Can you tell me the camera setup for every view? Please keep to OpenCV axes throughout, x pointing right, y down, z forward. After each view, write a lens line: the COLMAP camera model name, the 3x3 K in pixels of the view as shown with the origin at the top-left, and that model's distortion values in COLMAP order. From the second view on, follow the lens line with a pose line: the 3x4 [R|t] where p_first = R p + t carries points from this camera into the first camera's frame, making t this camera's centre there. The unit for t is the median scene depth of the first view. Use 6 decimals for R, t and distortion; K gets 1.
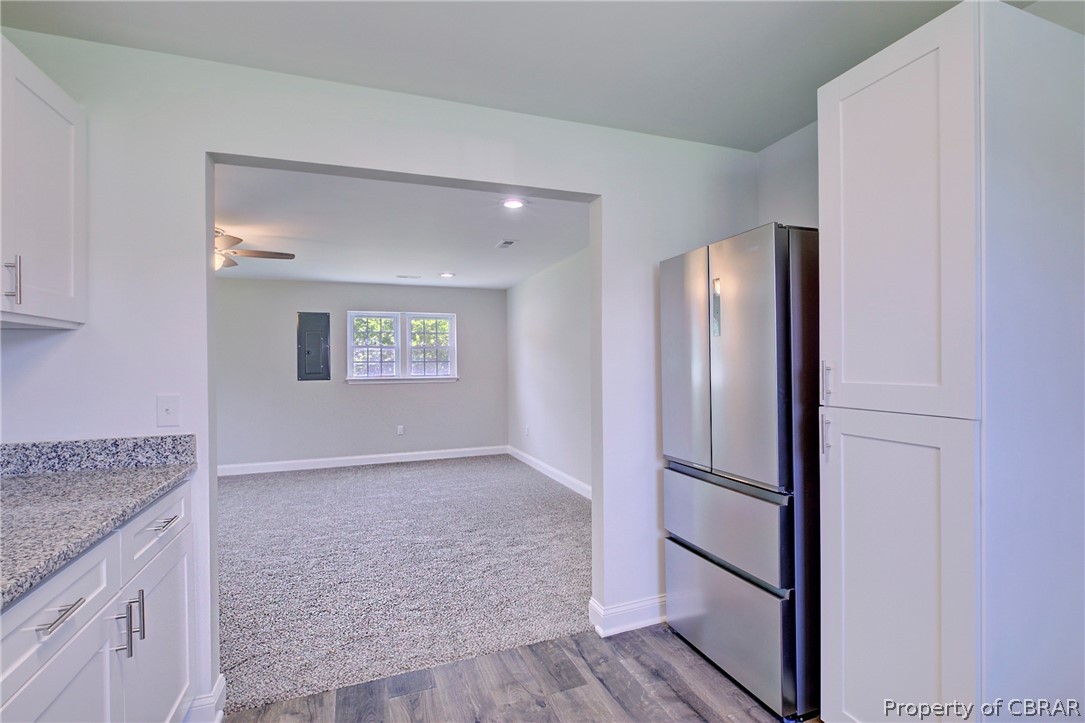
lens RADIAL K [[506.7, 0, 544.6], [0, 506.7, 363.5], [0, 0, 1]] dist [-0.003341, -0.000446]
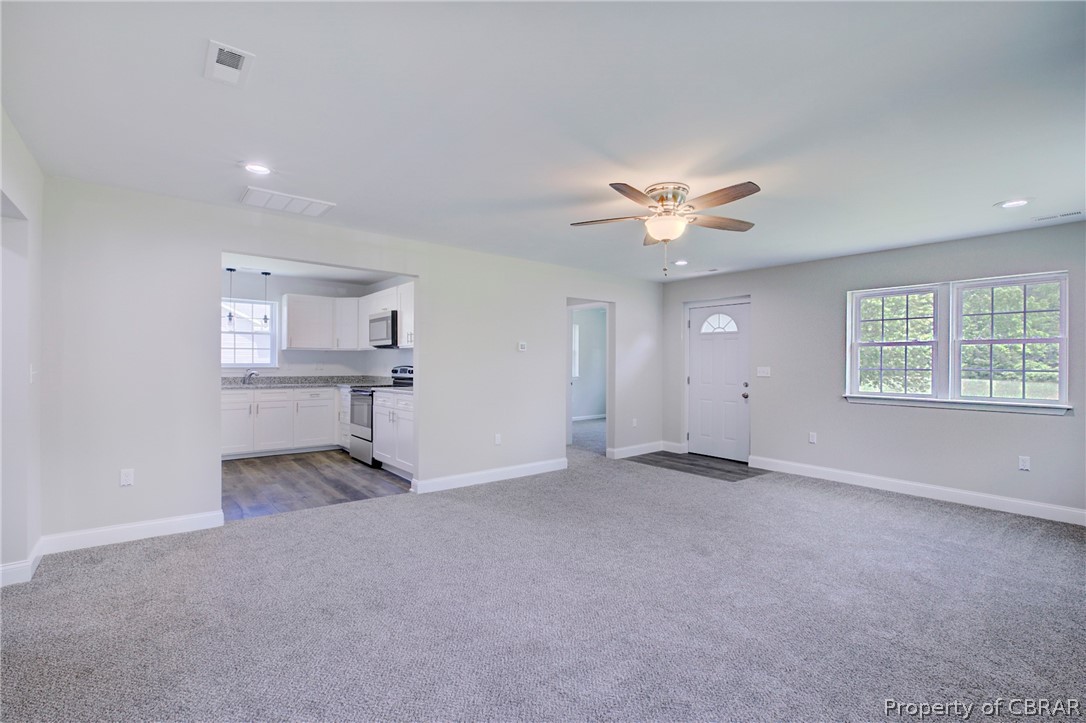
lens RADIAL K [[507.2, 0, 543.1], [0, 507.2, 361.9], [0, 0, 1]] dist [-0.003341, -0.000446]
pose [[-0.949266, 0.006056, -0.314415, -0.135868], [0.002317, 0.999922, 0.012265, 0.001205], [0.314465, 0.010914, -0.949206, 1.080829]]
